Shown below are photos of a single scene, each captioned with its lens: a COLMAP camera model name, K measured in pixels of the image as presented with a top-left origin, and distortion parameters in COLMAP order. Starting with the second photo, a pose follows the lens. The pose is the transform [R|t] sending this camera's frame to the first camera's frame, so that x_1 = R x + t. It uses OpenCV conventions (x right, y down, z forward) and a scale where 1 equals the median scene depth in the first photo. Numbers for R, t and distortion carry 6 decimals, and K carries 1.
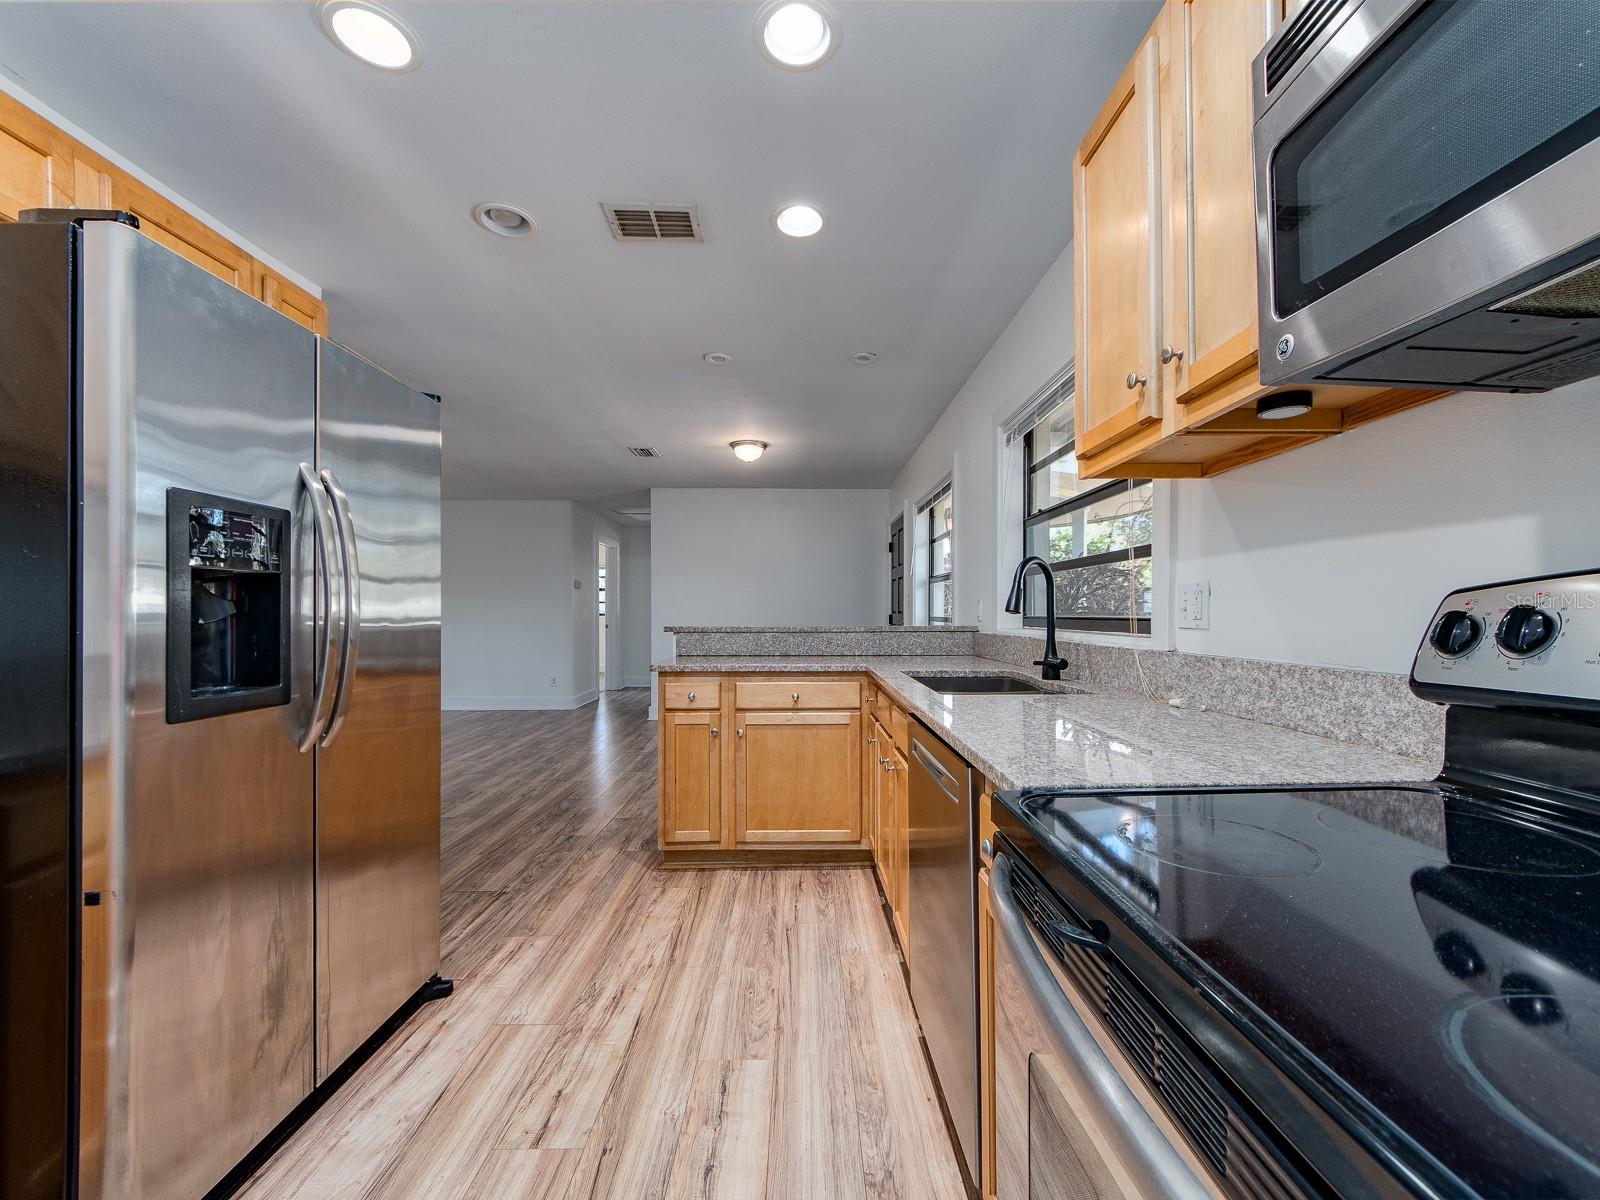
lens RADIAL K [[643.9, 0, 803.2], [0, 643.9, 604.2], [0, 0, 1]] dist [0.000127, -0.000066]
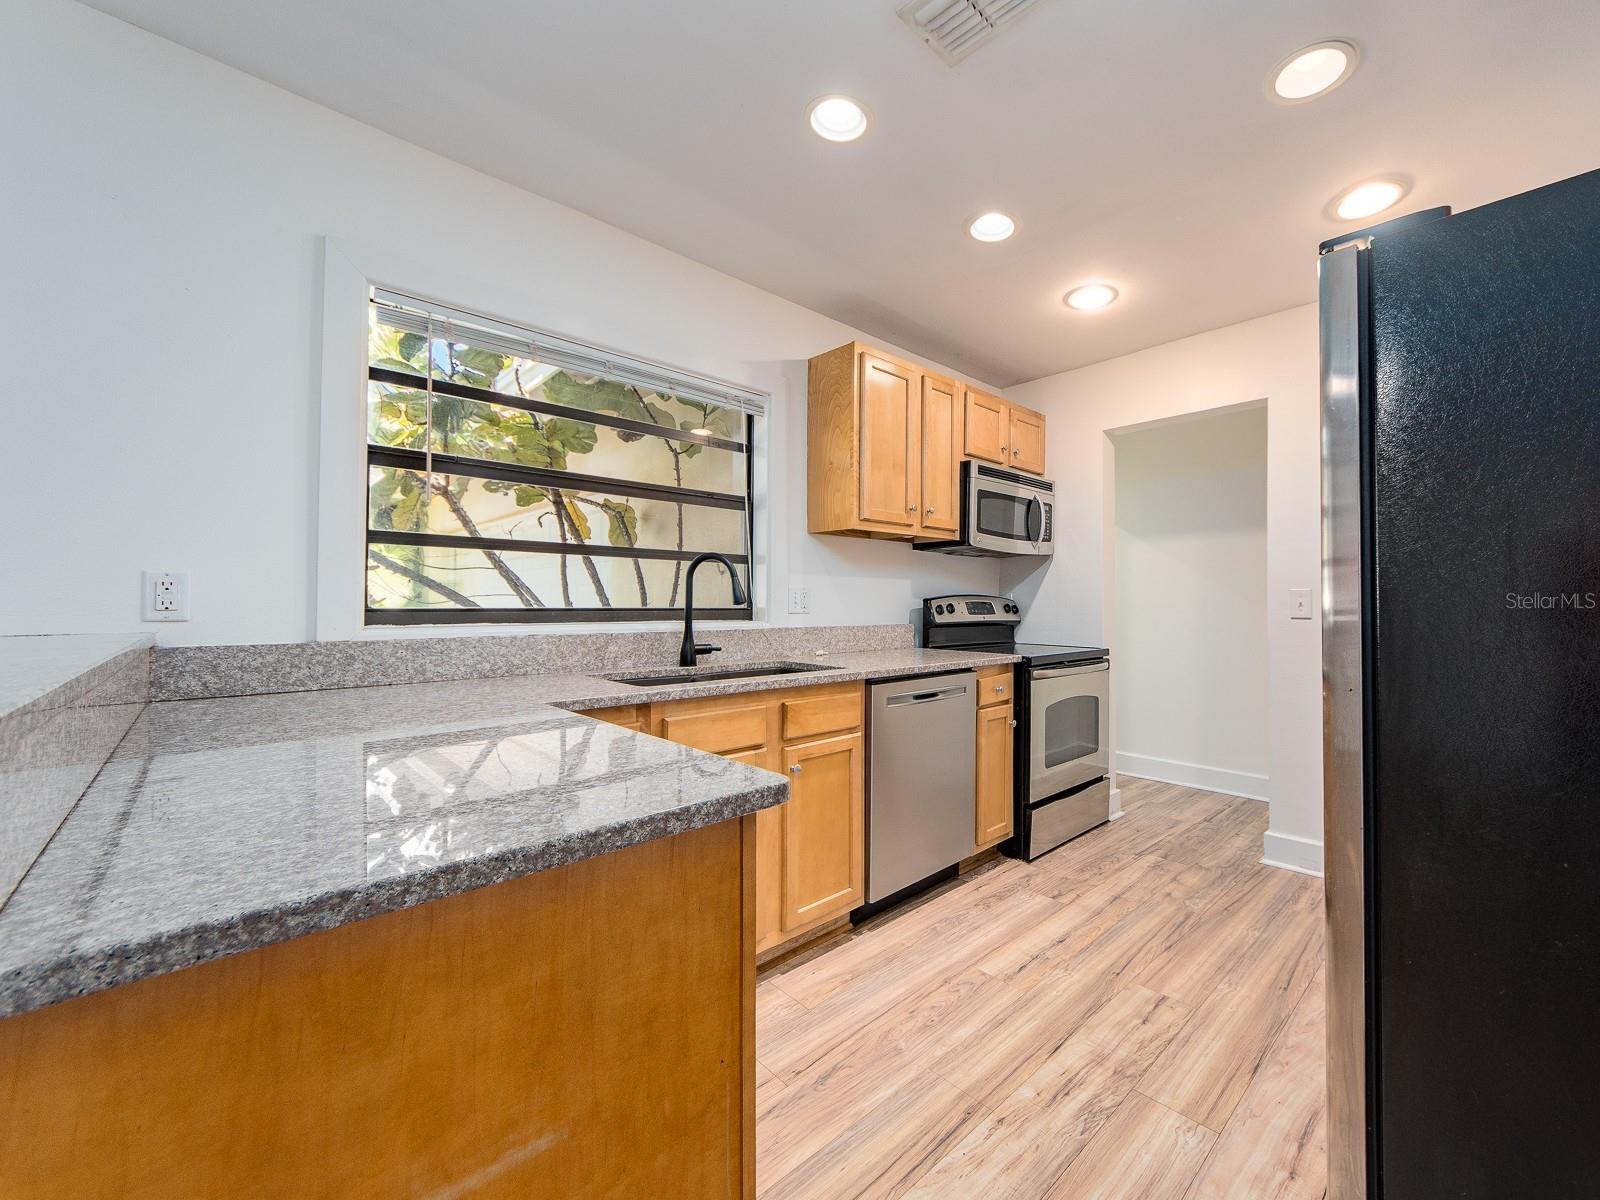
lens RADIAL K [[661.3, 0, 891.0], [0, 661.3, 589.3], [0, 0, 1]] dist [0.000095, -0.000081]
pose [[-0.709992, 0.009030, 0.704152, -0.778730], [-0.012512, 0.999598, -0.025435, 0.012180], [-0.704098, -0.026869, -0.709594, 1.891955]]
